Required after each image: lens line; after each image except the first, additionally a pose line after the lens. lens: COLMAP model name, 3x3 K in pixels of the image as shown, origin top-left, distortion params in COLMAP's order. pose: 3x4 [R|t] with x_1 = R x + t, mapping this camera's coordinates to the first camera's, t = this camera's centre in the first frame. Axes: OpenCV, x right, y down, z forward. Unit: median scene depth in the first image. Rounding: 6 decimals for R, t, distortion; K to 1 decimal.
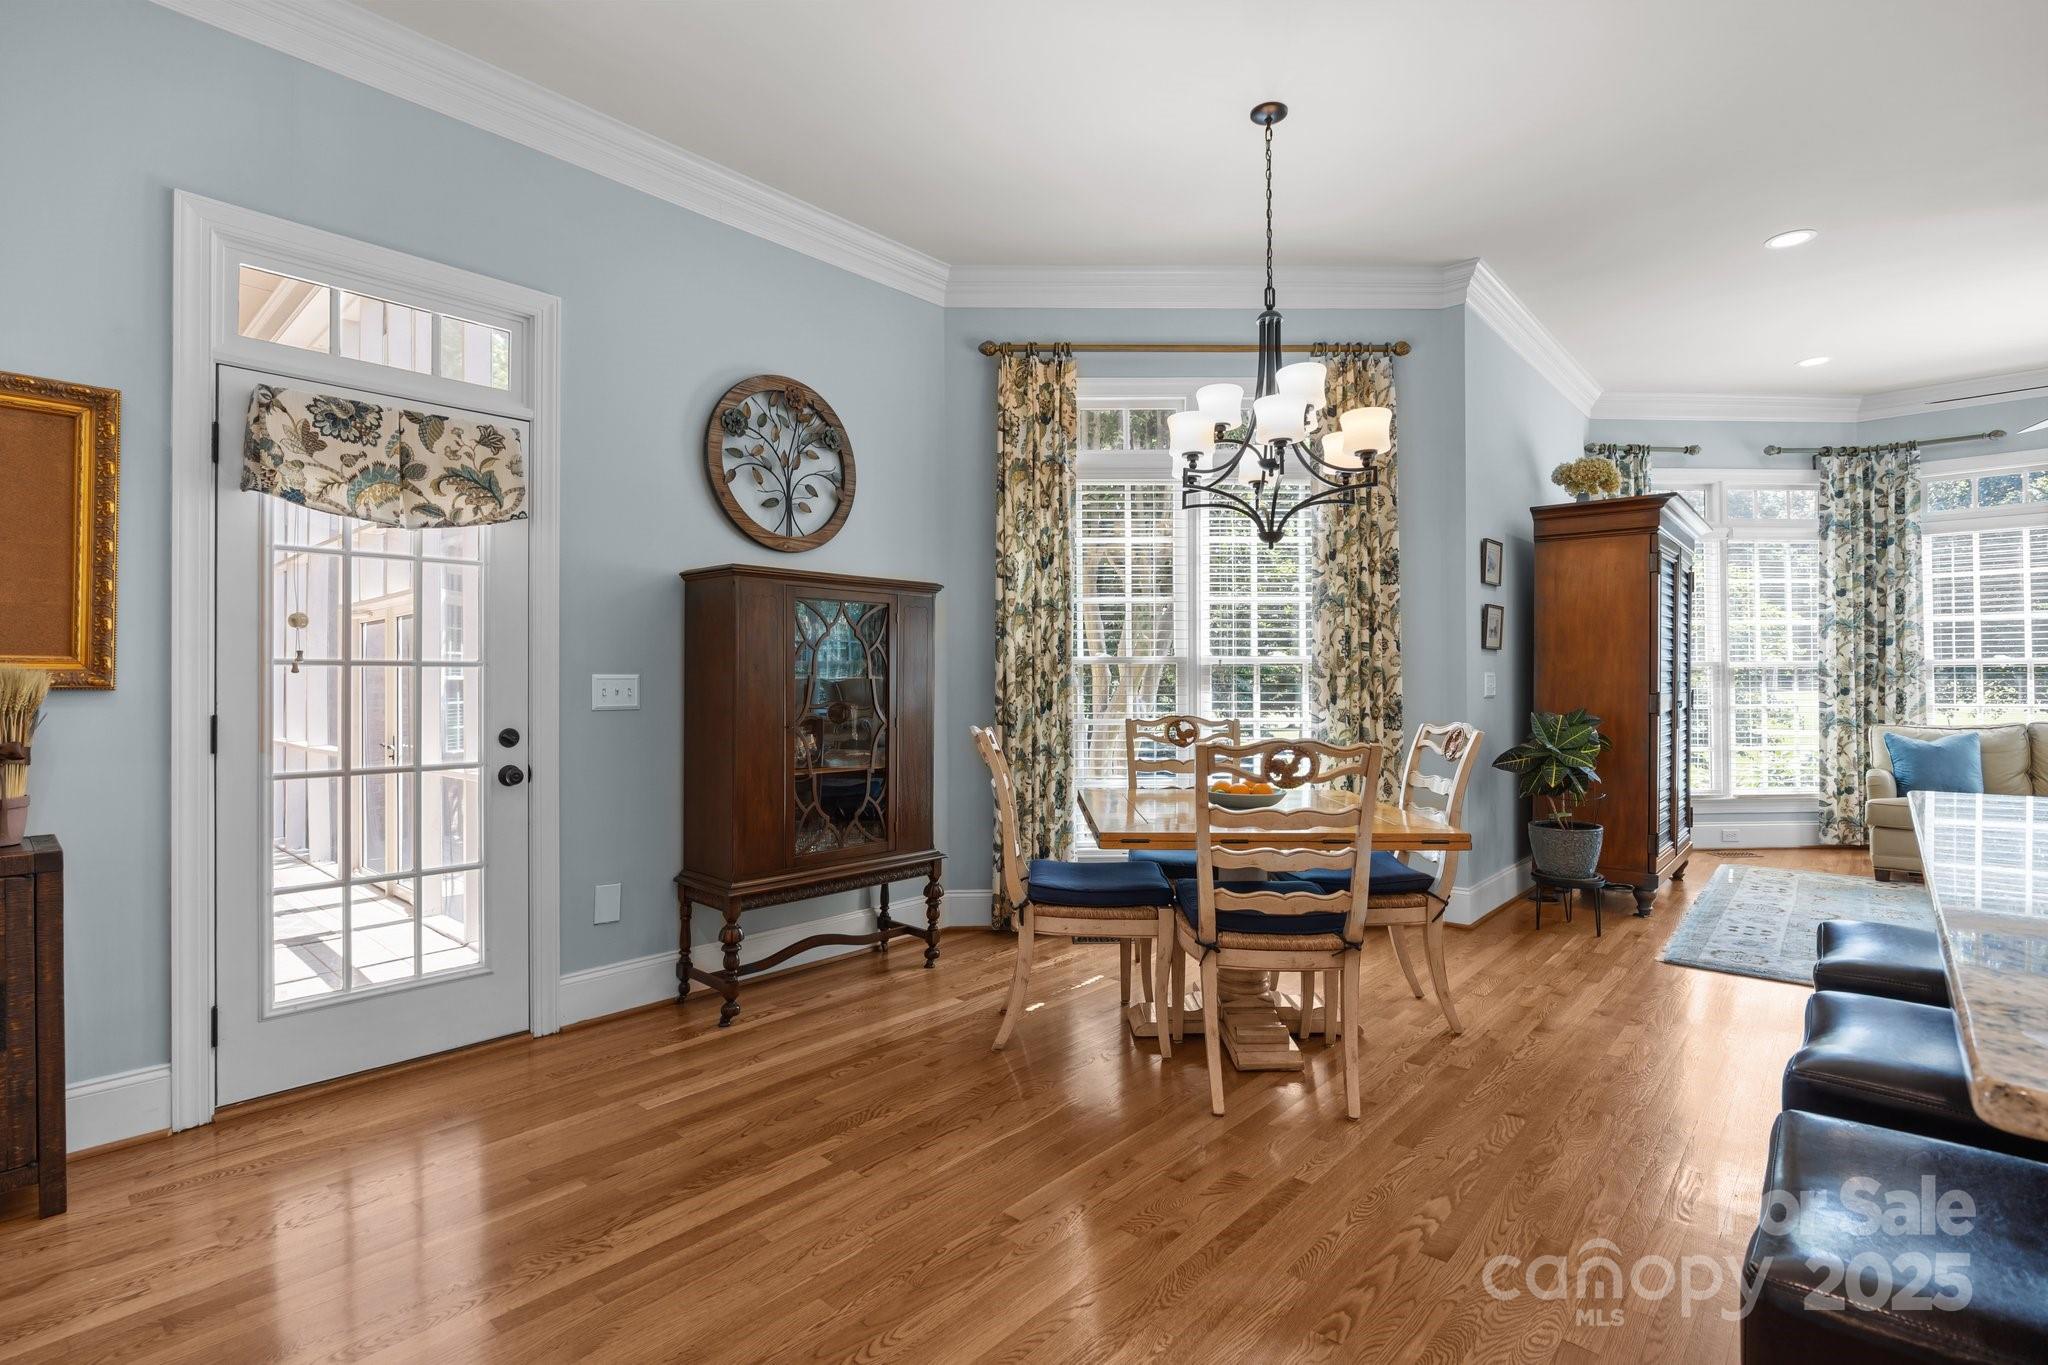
lens RADIAL K [[996.6, 0, 1024.0], [0, 996.6, 682.5], [0, 0, 1]] dist [0.000294, -0.000016]
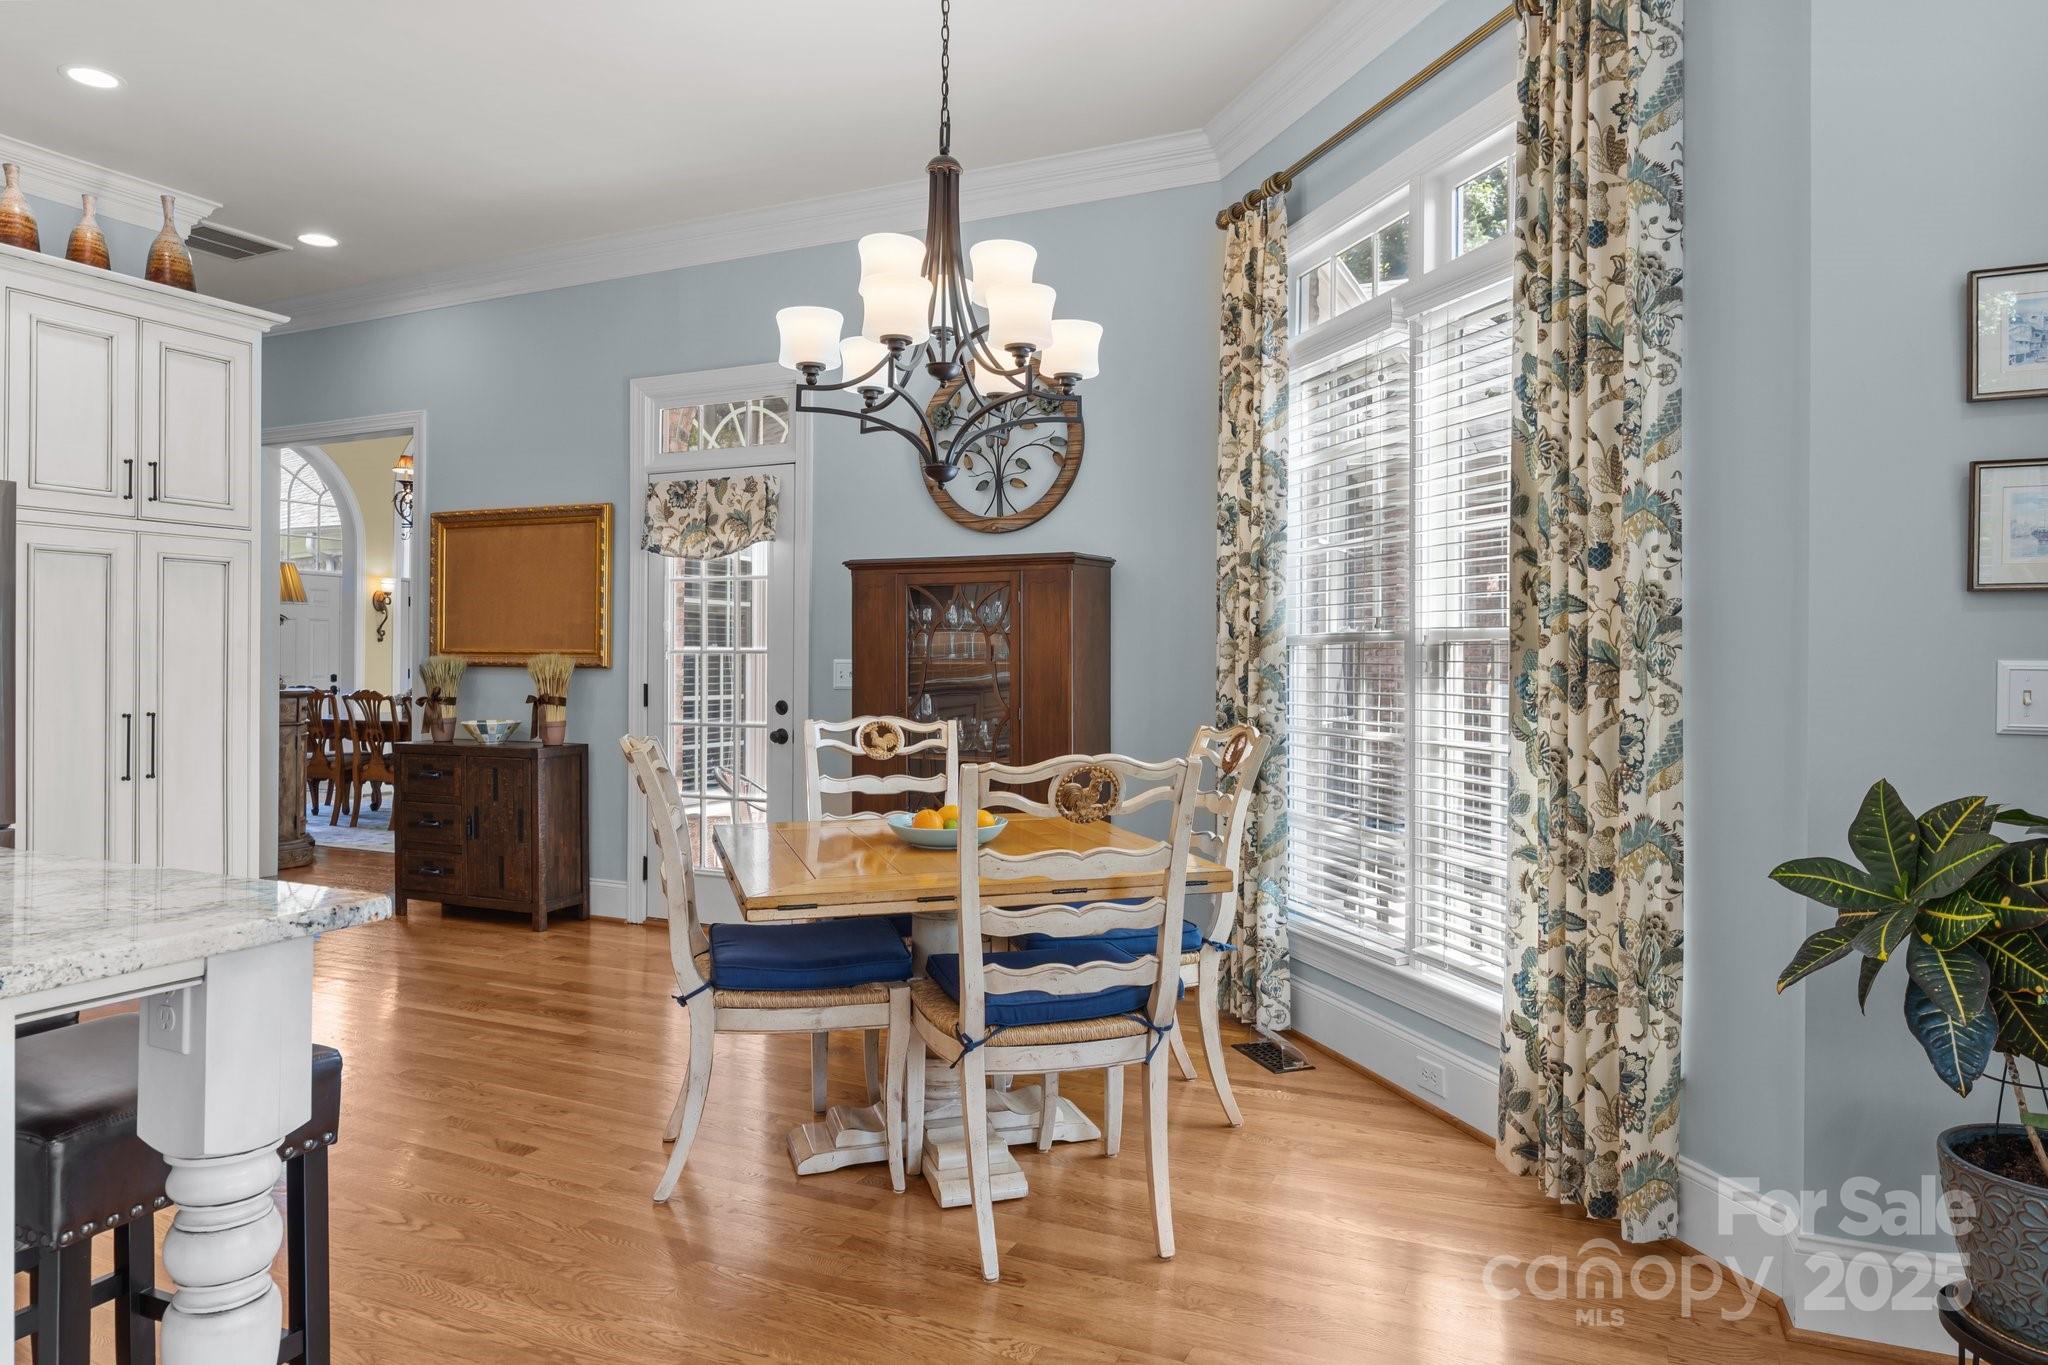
lens RADIAL K [[1254.7, 0, 1024.0], [0, 1254.7, 682.5], [0, 0, 1]] dist [0.001788, 0.000294]
pose [[0.303950, 0.012006, -0.952612, 1.242397], [-0.005317, 0.999926, 0.010906, 0.002555], [0.952673, 0.001750, 0.303991, 0.857303]]
